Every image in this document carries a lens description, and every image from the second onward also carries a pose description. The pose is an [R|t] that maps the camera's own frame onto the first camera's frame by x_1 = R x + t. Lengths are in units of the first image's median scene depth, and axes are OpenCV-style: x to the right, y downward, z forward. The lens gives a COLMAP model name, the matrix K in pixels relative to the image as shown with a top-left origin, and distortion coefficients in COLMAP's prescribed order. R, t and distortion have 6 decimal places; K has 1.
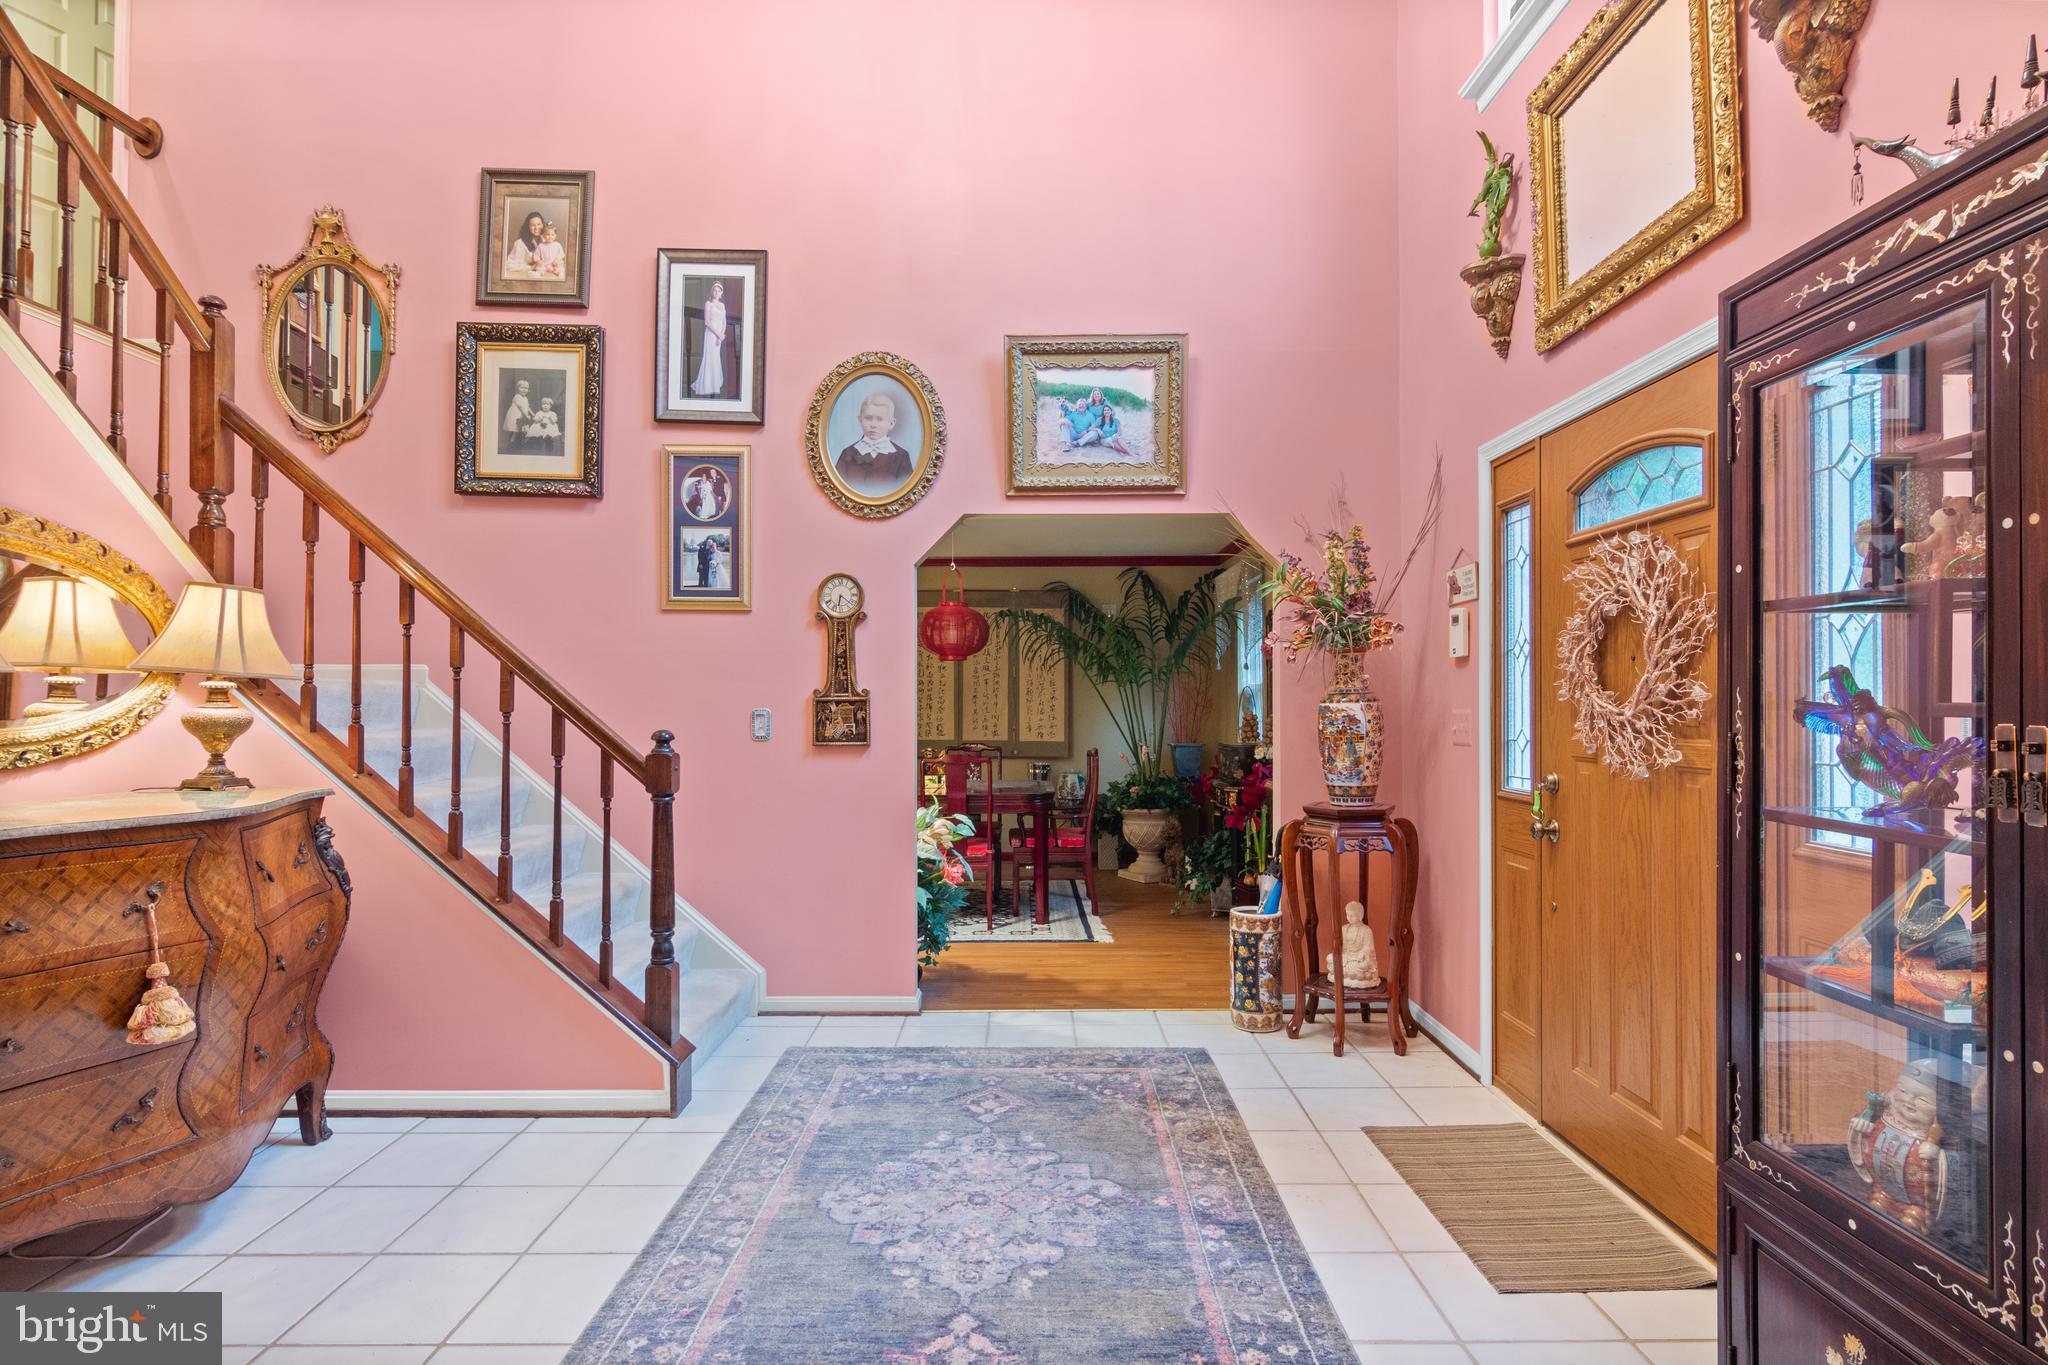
lens RADIAL K [[1040.7, 0, 1025.3], [0, 1040.7, 683.3], [0, 0, 1]] dist [-0.003649, -0.000277]
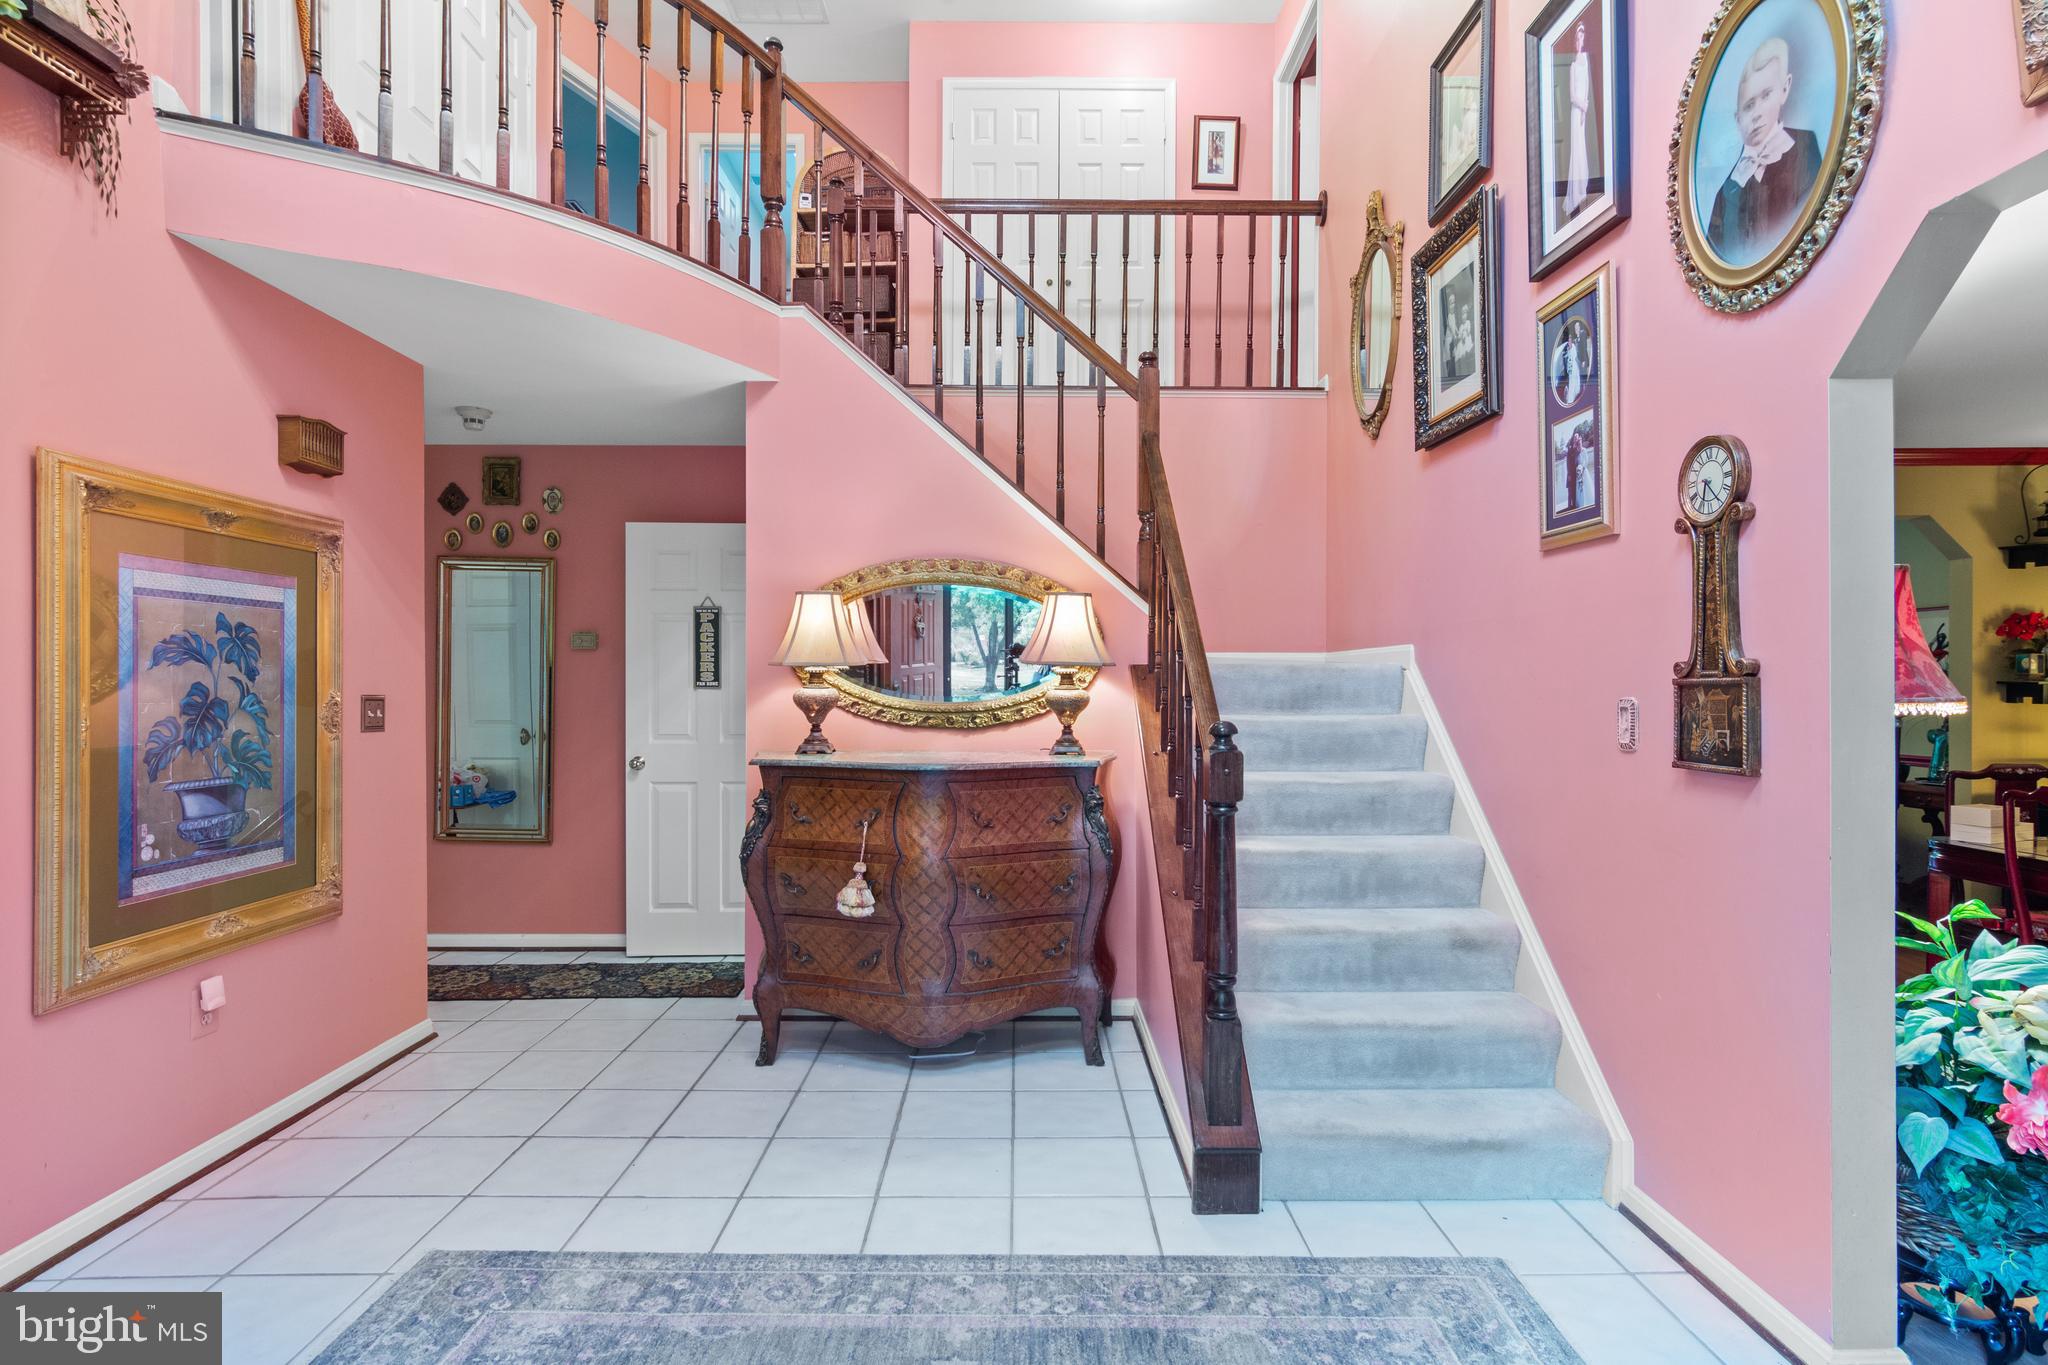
lens RADIAL K [[1040.7, 0, 1025.6], [0, 1040.7, 687.7], [0, 0, 1]] dist [-0.003649, -0.000277]
pose [[0.009964, 0.003161, -0.999945, 0.335192], [0.013135, 0.999908, 0.003291, 0.012312], [0.999864, -0.013167, 0.009921, 0.655201]]
